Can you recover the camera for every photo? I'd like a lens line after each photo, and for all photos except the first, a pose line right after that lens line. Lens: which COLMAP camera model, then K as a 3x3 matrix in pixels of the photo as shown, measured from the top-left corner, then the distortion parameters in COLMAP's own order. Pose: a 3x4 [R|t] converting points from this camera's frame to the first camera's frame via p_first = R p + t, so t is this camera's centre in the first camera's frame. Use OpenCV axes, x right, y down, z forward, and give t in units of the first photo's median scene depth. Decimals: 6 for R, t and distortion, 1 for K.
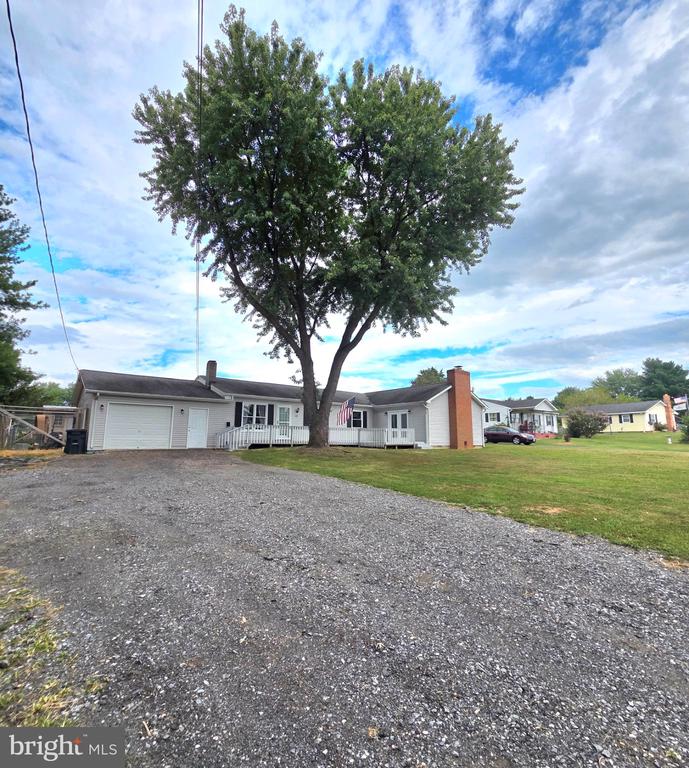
lens RADIAL K [[380.6, 0, 331.8], [0, 380.6, 377.4], [0, 0, 1]] dist [0.004199, -0.003354]
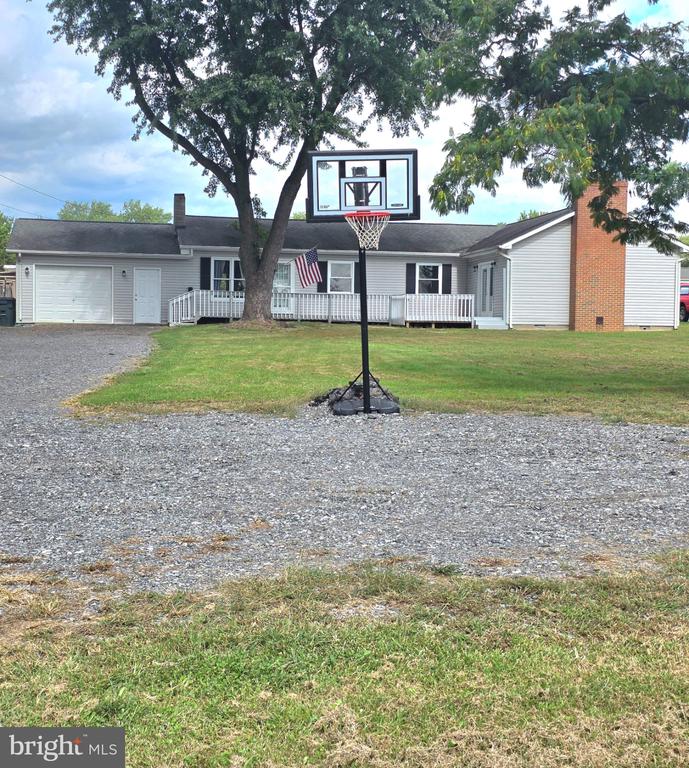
lens RADIAL K [[1188.6, 0, 343.5], [0, 1188.6, 382.6], [0, 0, 1]] dist [0.137032, 0.000000]
pose [[0.883925, 0.025704, -0.466921, 0.952340], [0.066208, 0.981551, 0.179371, -0.078206], [0.462917, -0.189465, 0.865916, -0.740704]]
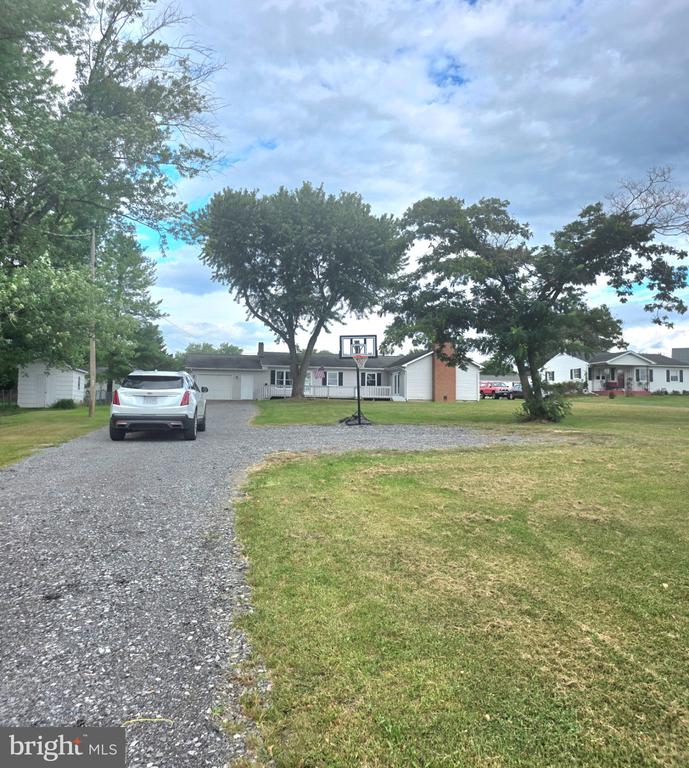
lens RADIAL K [[603.1, 0, 347.8], [0, 603.1, 385.3], [0, 0, 1]] dist [0.000718, -0.002844]
pose [[0.903184, -0.013354, -0.429046, 1.054340], [0.064409, 0.992416, 0.104699, -0.107387], [0.424394, -0.122197, 0.897194, -1.035284]]
